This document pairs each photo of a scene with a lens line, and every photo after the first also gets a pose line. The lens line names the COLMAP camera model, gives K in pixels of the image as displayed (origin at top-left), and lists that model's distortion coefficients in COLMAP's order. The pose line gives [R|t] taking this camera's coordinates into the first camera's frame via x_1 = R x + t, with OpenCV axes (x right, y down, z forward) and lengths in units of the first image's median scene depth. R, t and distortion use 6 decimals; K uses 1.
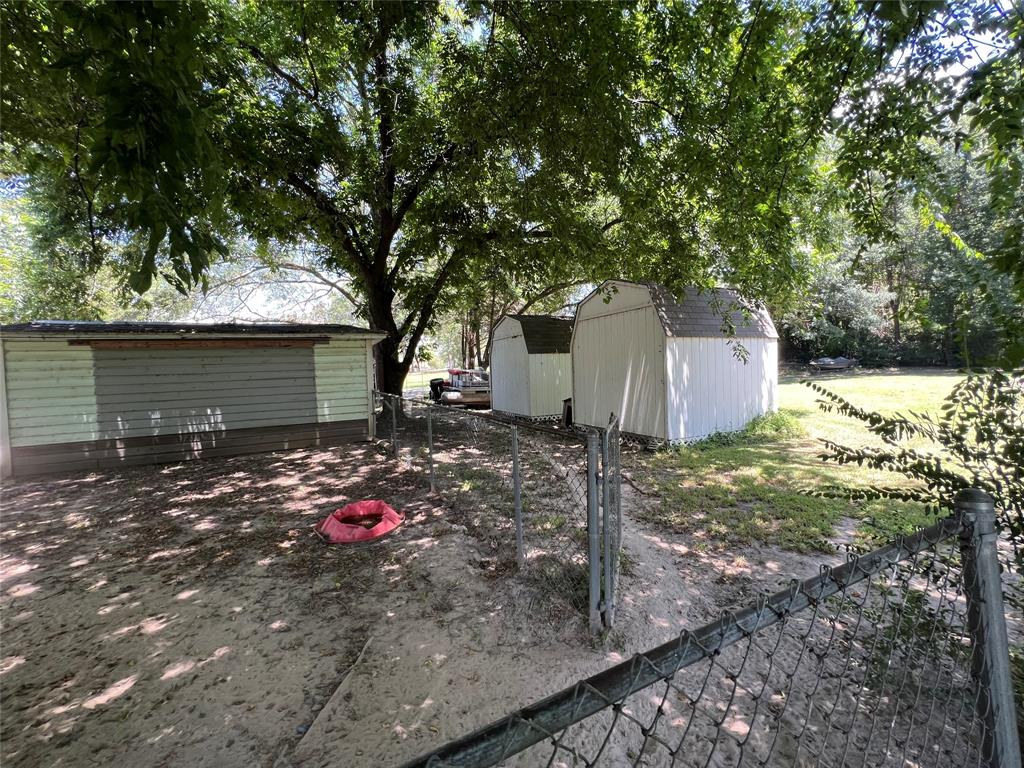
lens RADIAL K [[409.1, 0, 511.2], [0, 409.1, 382.3], [0, 0, 1]] dist [-0.001003, -0.000189]
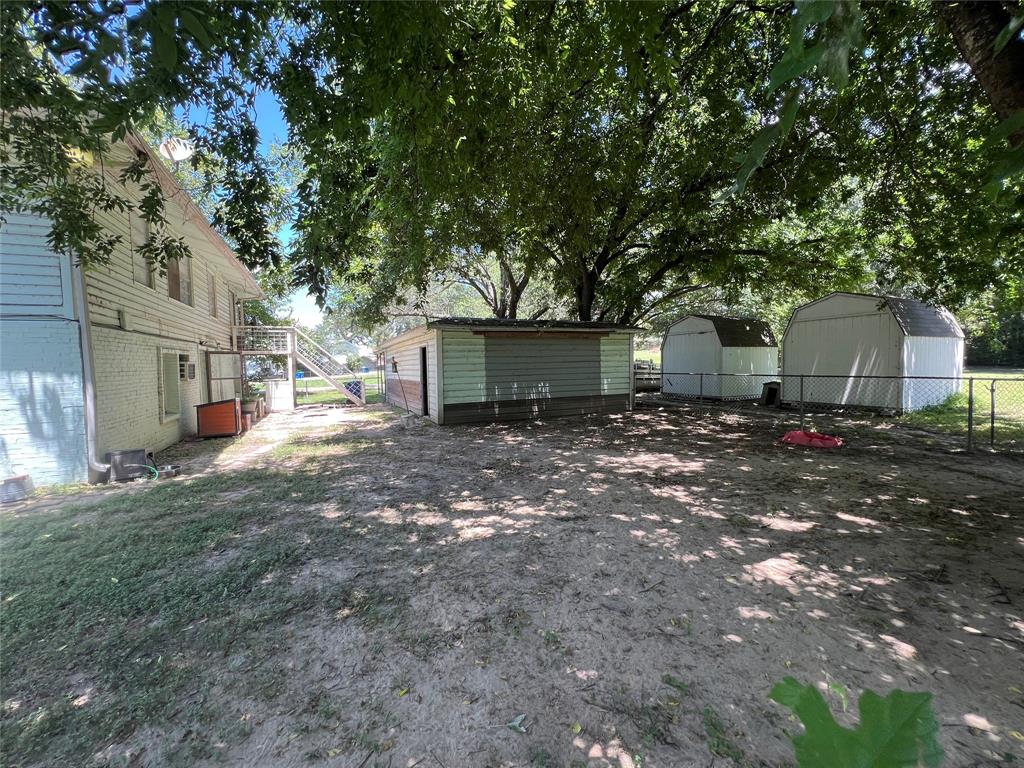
lens RADIAL K [[409.1, 0, 513.2], [0, 409.1, 385.5], [0, 0, 1]] dist [-0.001003, -0.000189]
pose [[0.999566, 0.018891, -0.022598, -0.811903], [-0.018380, 0.999575, 0.022617, 0.047013], [0.023016, -0.022192, 0.999489, -0.388239]]
